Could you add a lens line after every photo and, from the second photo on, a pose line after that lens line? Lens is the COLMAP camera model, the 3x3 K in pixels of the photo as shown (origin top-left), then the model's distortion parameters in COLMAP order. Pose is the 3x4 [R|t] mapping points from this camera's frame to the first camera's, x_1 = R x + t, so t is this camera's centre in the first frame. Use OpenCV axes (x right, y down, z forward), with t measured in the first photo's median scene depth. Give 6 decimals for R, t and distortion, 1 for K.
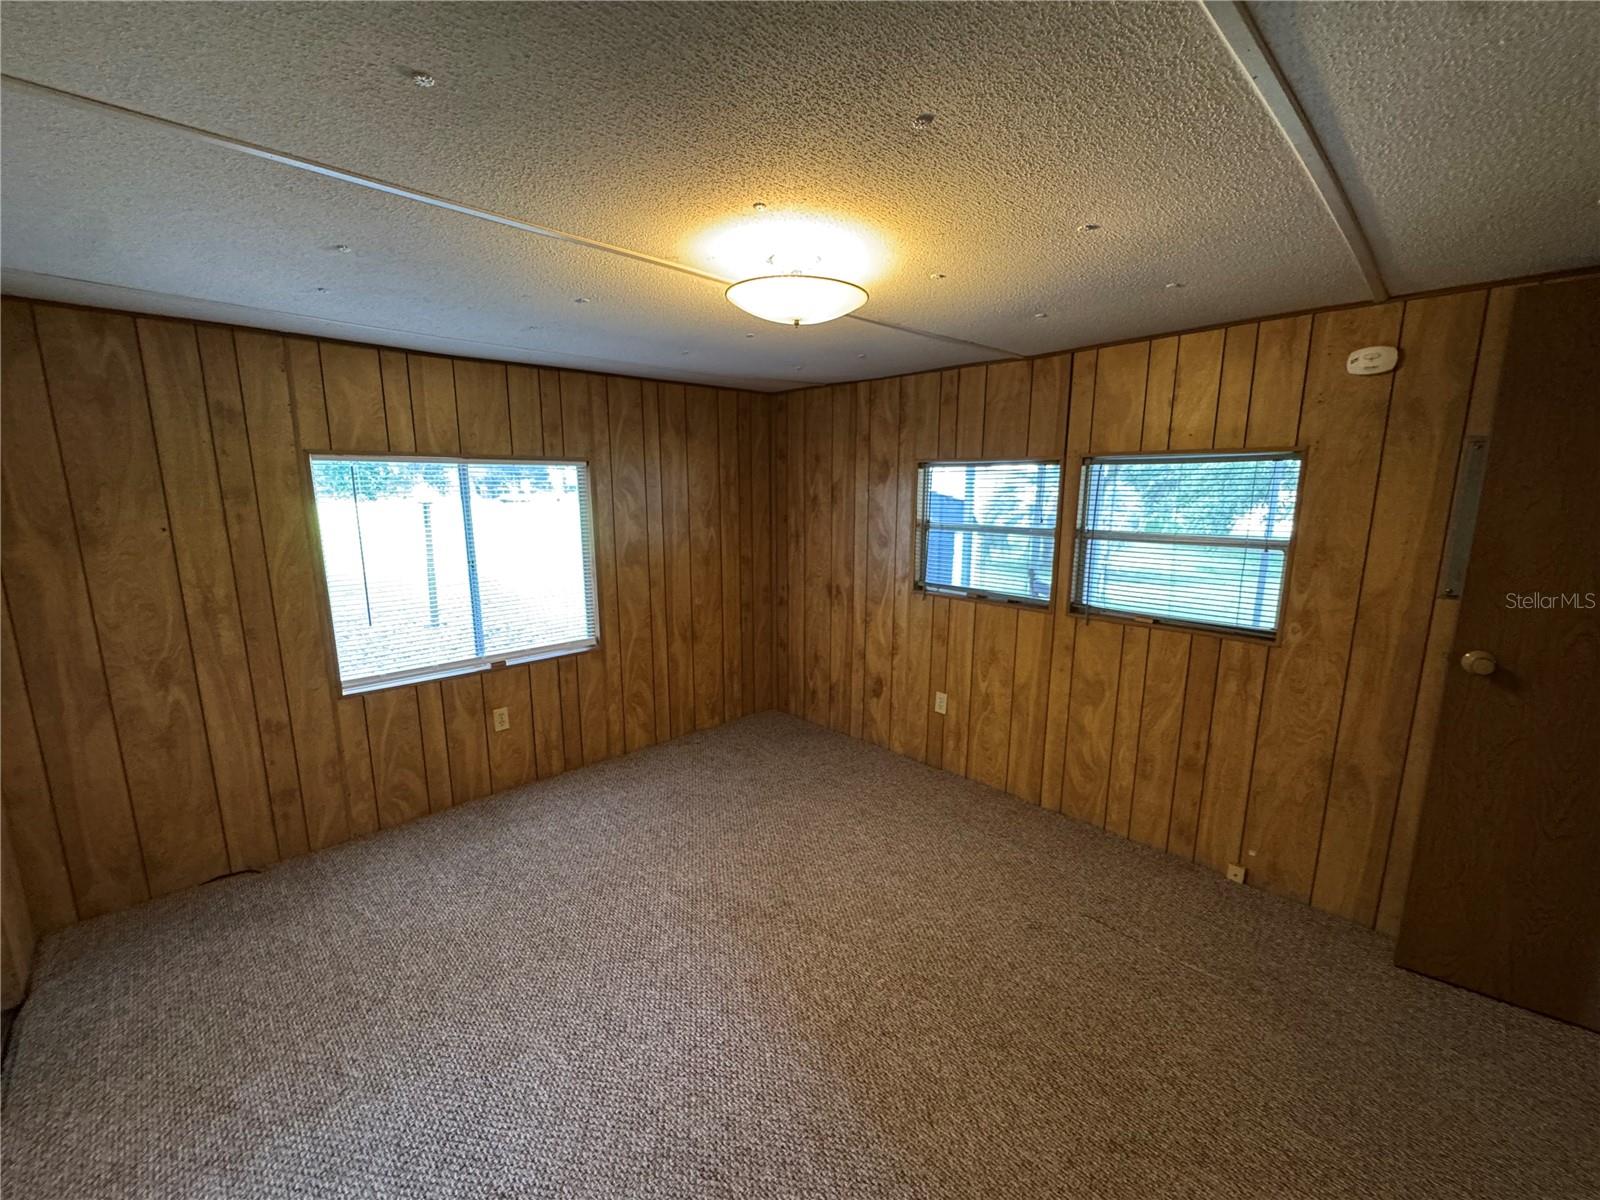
lens RADIAL K [[632.3, 0, 800.9], [0, 632.3, 600.2], [0, 0, 1]] dist [-0.001651, -0.000317]
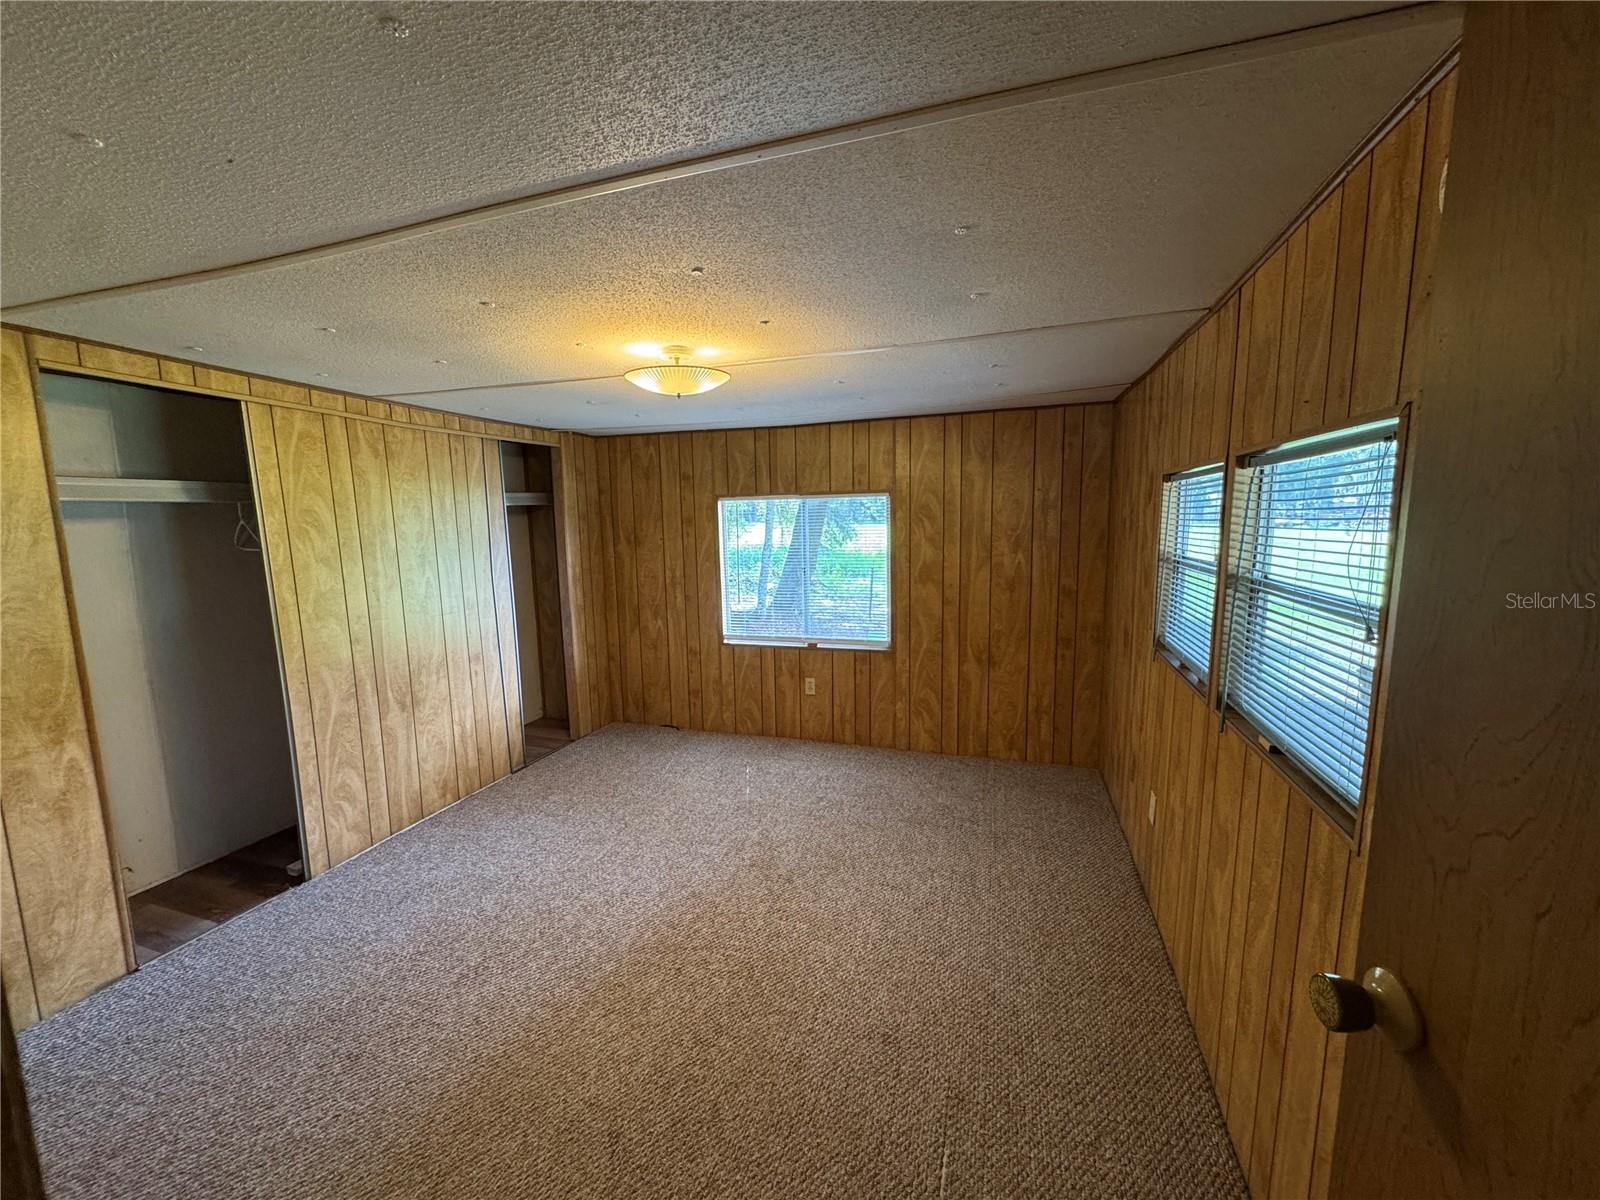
lens RADIAL K [[632.3, 0, 802.1], [0, 632.3, 601.7], [0, 0, 1]] dist [-0.001651, -0.000317]
pose [[0.483597, 0.108031, -0.868598, 0.670367], [-0.137181, 0.989445, 0.046686, -0.050603], [0.864474, 0.096578, 0.493313, 0.301866]]
